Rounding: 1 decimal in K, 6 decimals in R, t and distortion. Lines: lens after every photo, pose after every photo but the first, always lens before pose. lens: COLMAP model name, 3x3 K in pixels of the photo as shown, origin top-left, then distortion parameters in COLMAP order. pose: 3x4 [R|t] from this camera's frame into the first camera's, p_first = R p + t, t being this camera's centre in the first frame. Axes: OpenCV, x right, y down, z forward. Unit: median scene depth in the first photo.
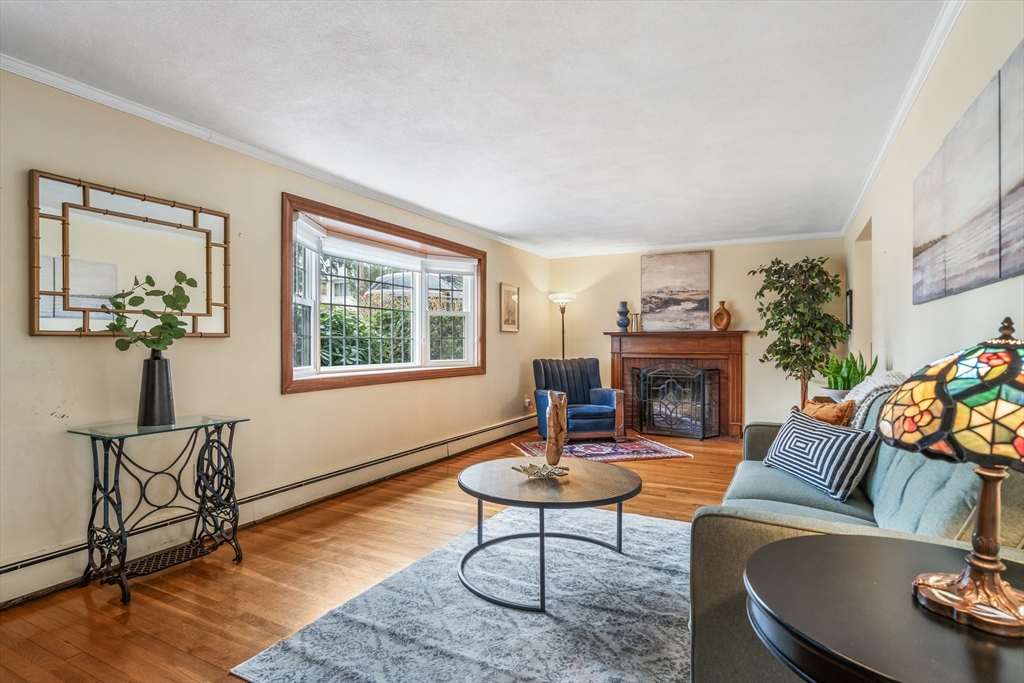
lens RADIAL K [[538.6, 0, 501.1], [0, 538.6, 344.5], [0, 0, 1]] dist [0.013648, 0.000537]
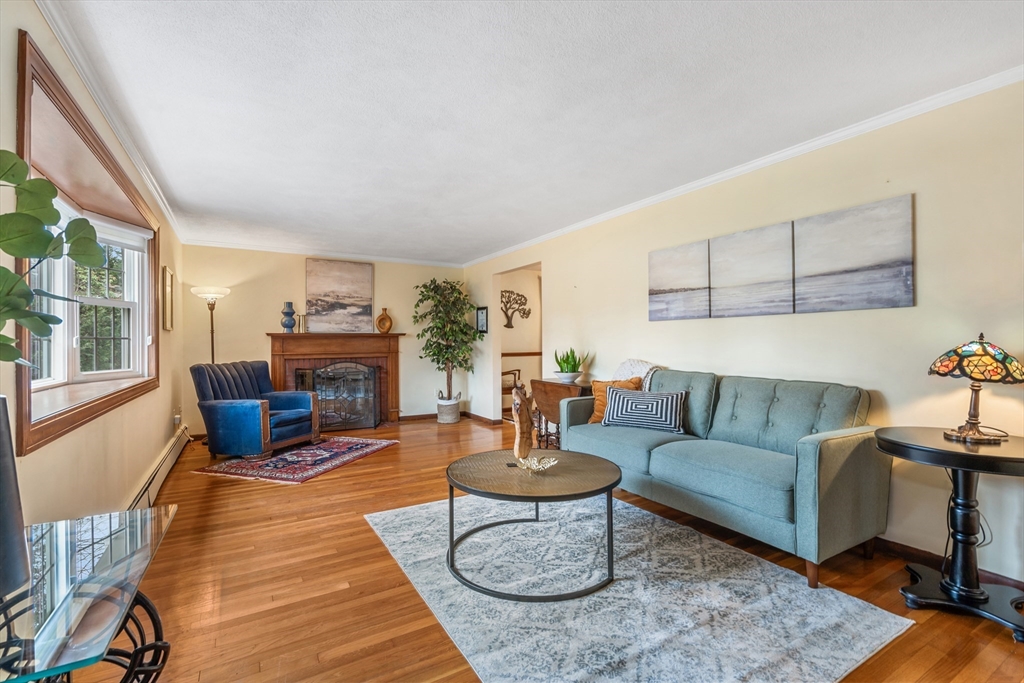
lens RADIAL K [[459.6, 0, 509.7], [0, 459.6, 339.5], [0, 0, 1]] dist [-0.010735, 0.003878]
pose [[0.510779, 0.001972, 0.859710, -0.324275], [0.008190, 0.999941, -0.007159, -0.002383], [-0.859673, 0.010698, 0.510733, 0.258909]]
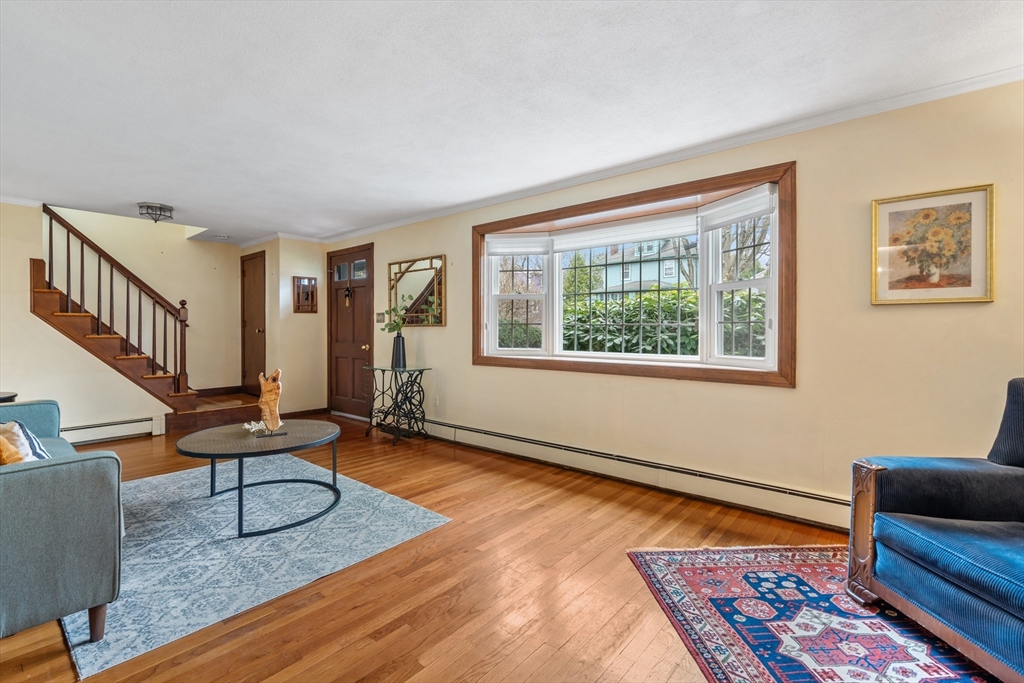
lens RADIAL K [[459.6, 0, 523.2], [0, 459.6, 323.1], [0, 0, 1]] dist [-0.010735, 0.003878]
pose [[-0.188556, -0.009980, -0.982012, 0.473040], [-0.002495, 0.999950, -0.009683, -0.005079], [0.982059, 0.000624, -0.188571, 0.818720]]
